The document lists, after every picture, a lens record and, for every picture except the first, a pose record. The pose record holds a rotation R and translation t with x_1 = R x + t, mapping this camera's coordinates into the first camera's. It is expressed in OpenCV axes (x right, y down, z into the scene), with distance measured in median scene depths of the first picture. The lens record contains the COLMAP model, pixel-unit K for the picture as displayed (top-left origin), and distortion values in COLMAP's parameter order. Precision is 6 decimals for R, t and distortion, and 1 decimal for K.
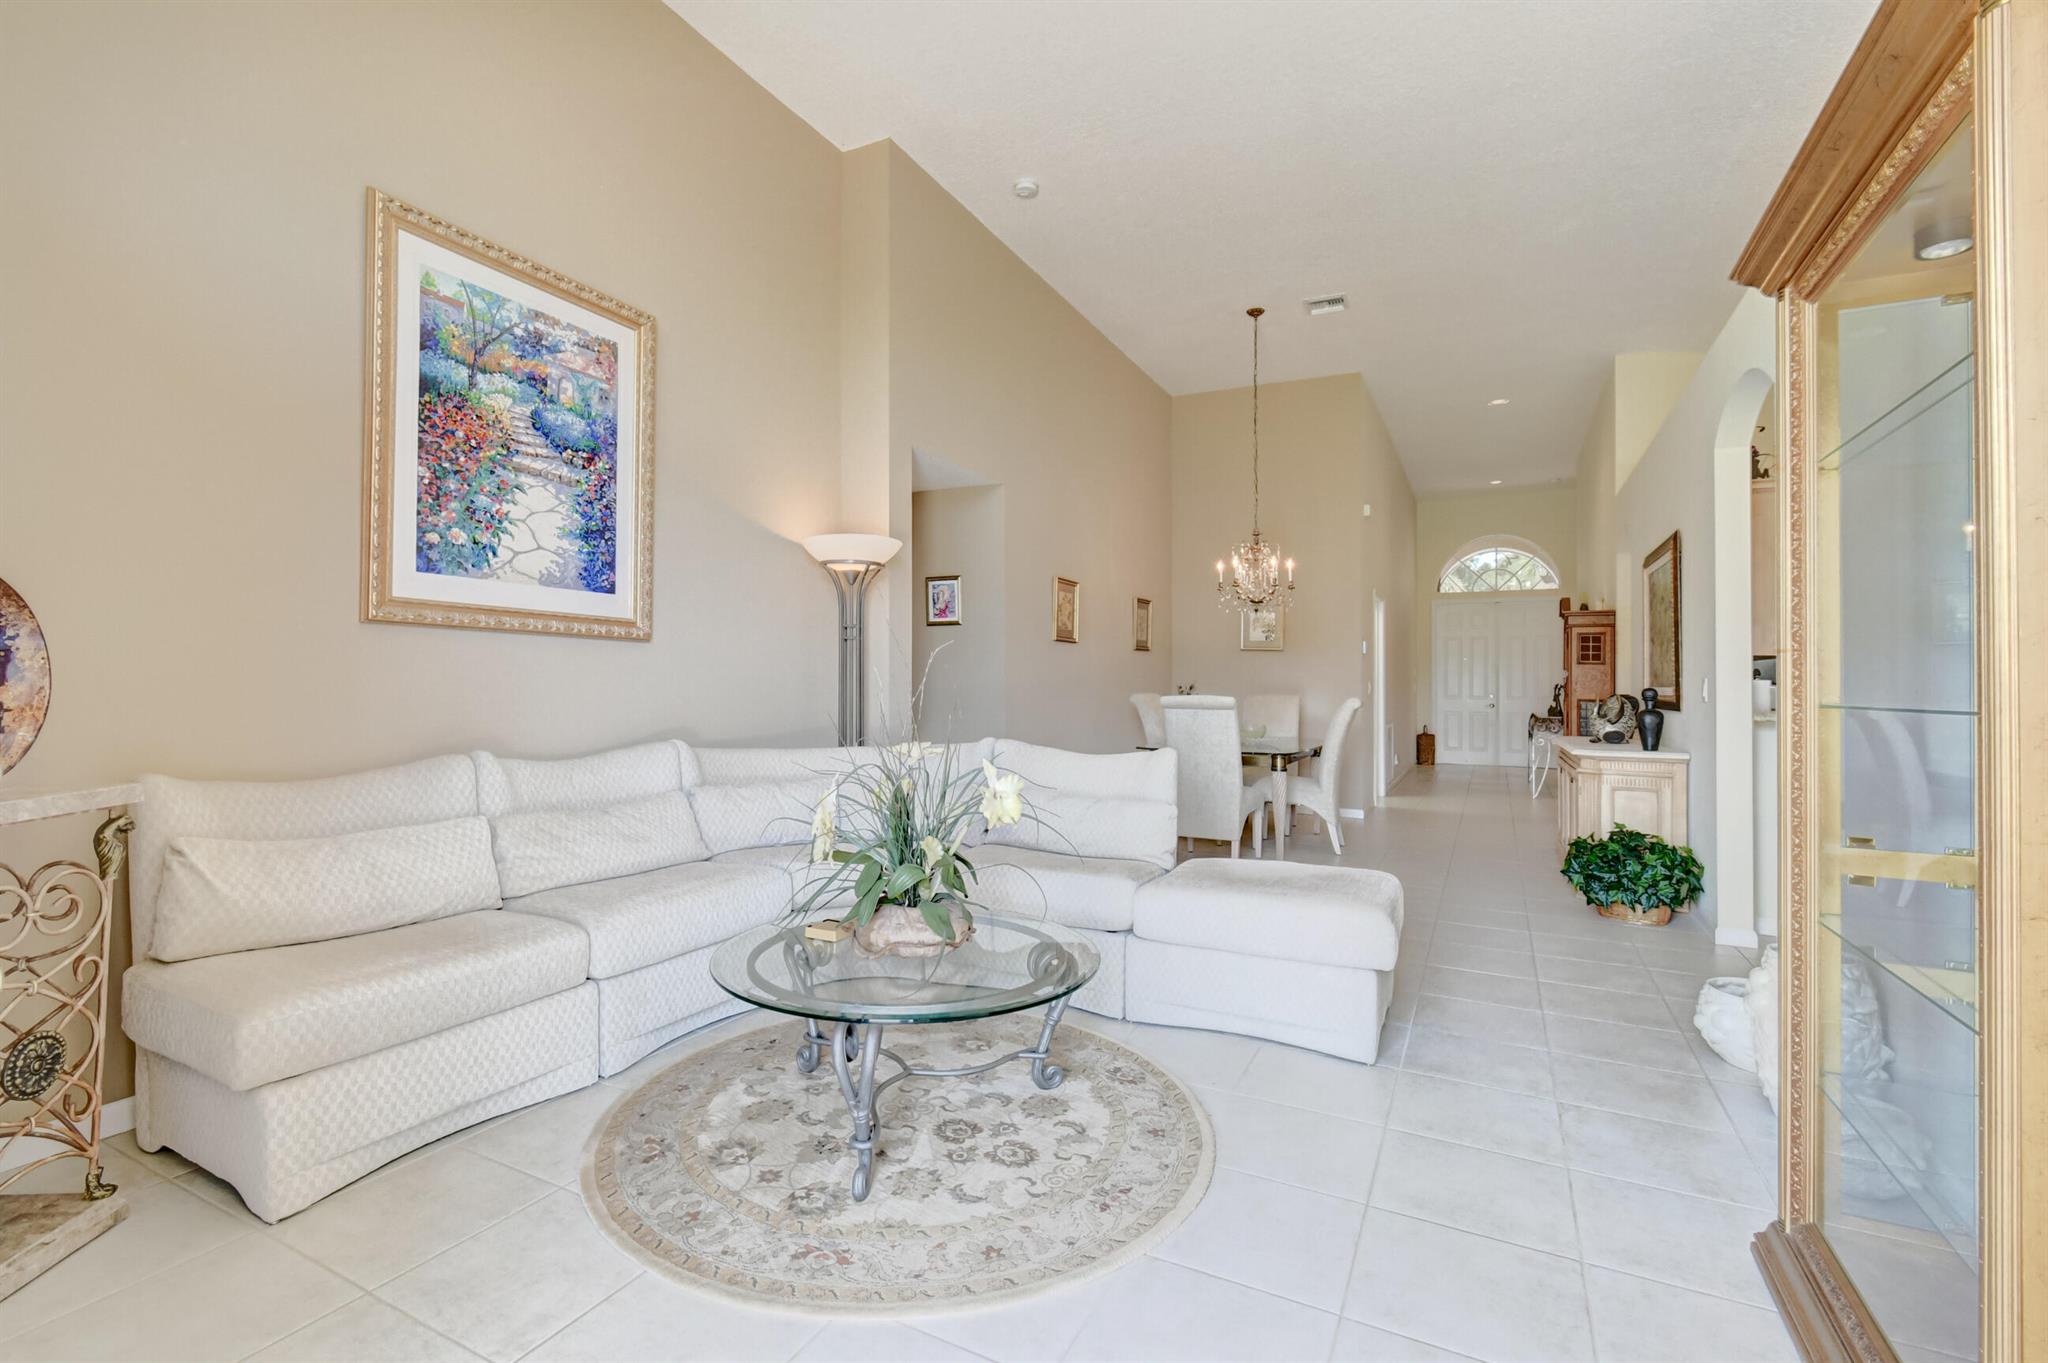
lens RADIAL K [[907.6, 0, 1031.5], [0, 907.6, 665.3], [0, 0, 1]] dist [0.004764, -0.002528]
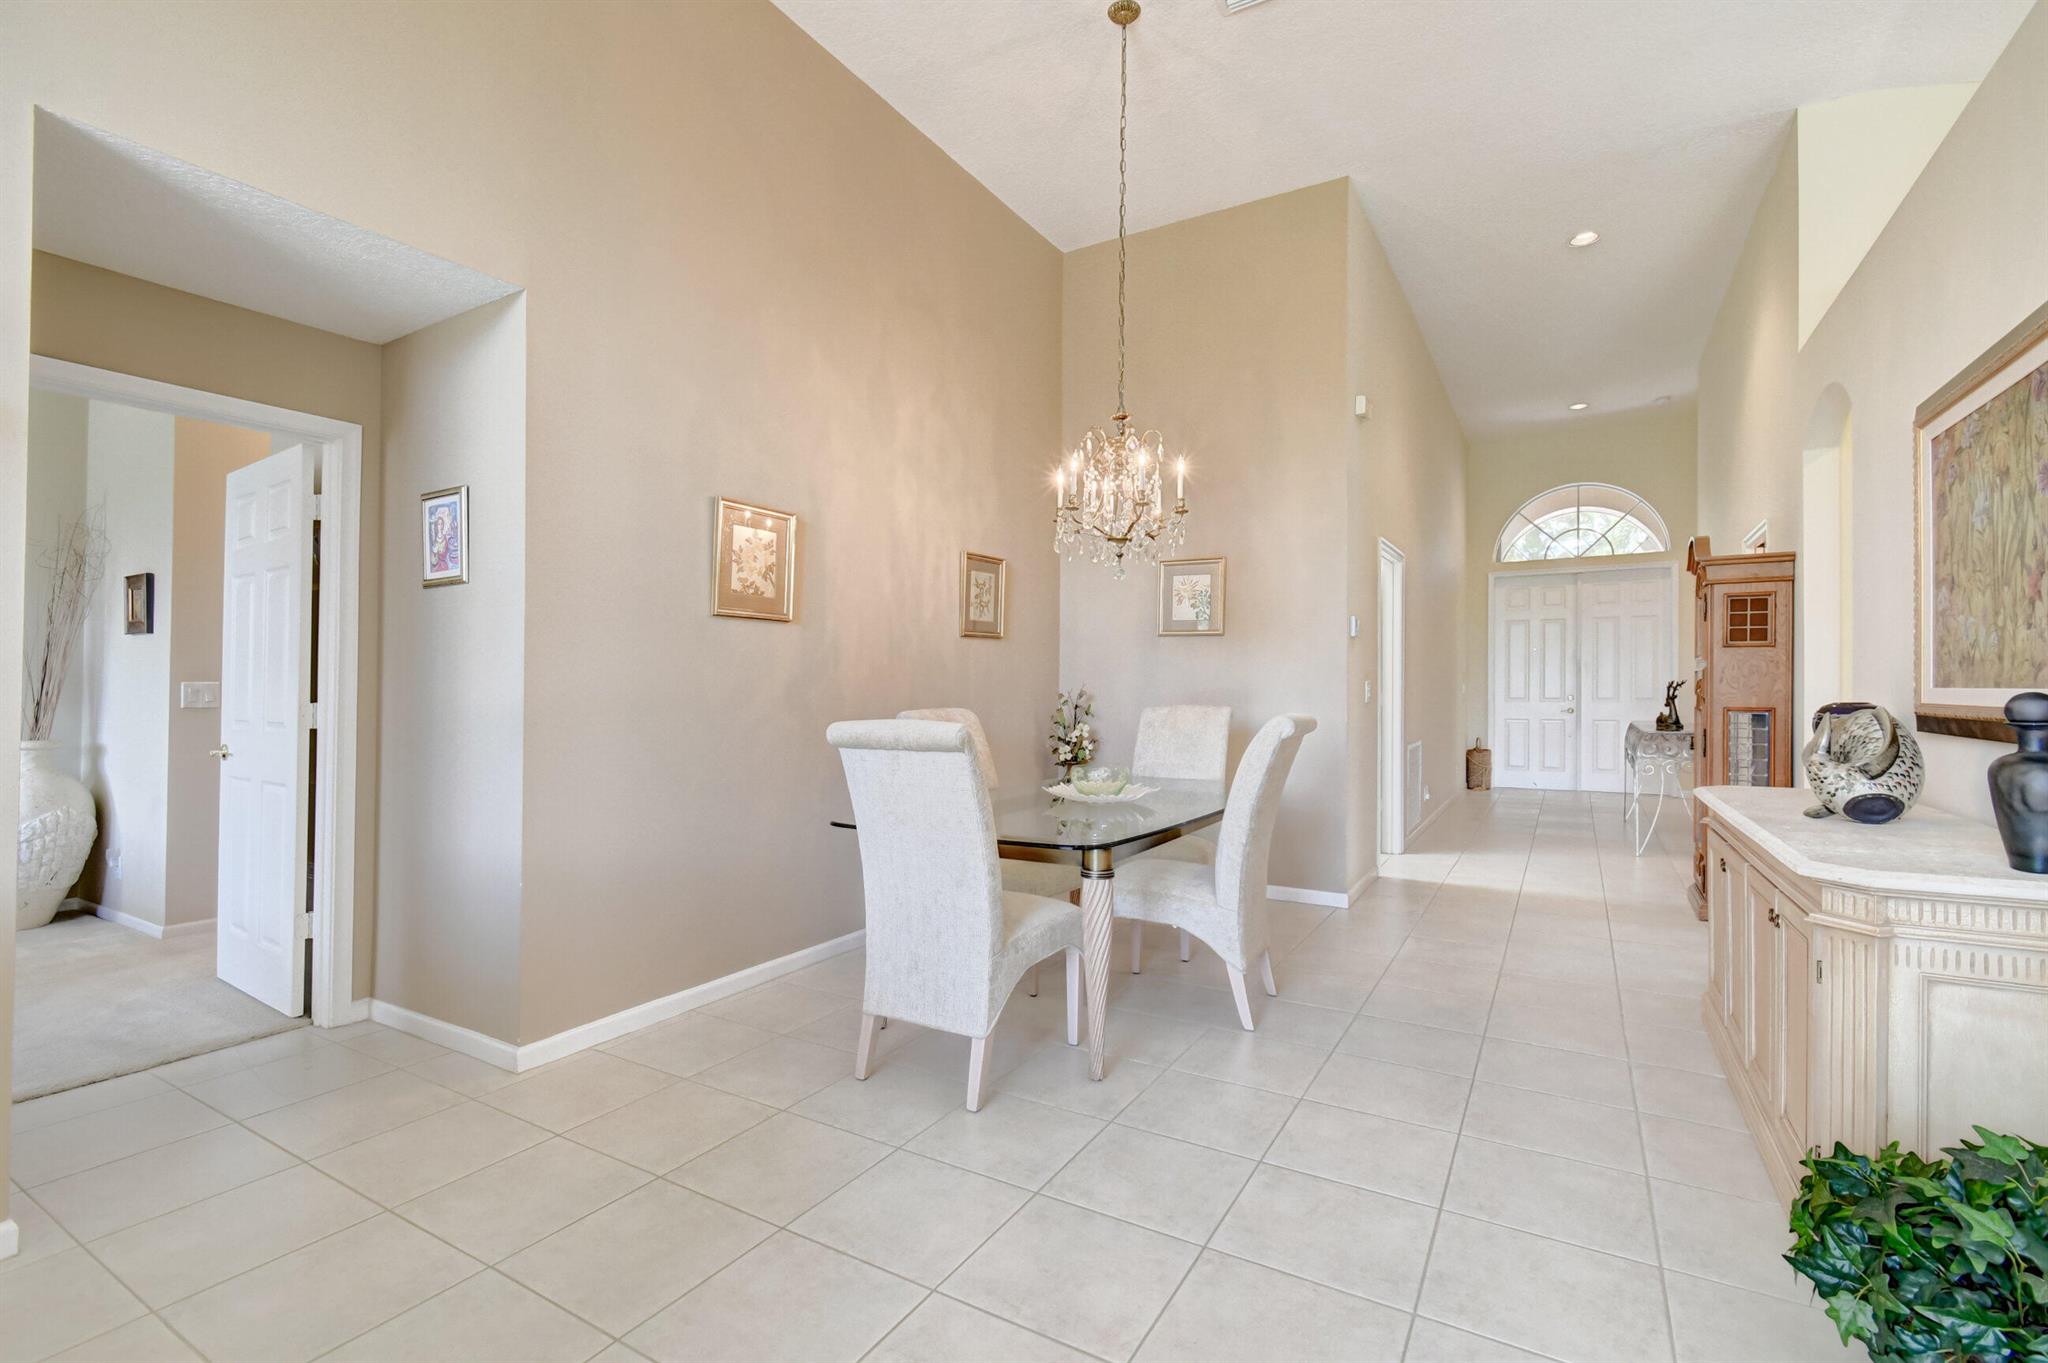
lens RADIAL K [[907.6, 0, 1014.9], [0, 907.6, 700.9], [0, 0, 1]] dist [0.004764, -0.002528]
pose [[0.996691, -0.013399, -0.080174, 0.191541], [0.016226, 0.999266, 0.034714, 0.005639], [0.079650, -0.035900, 0.996176, 0.377847]]
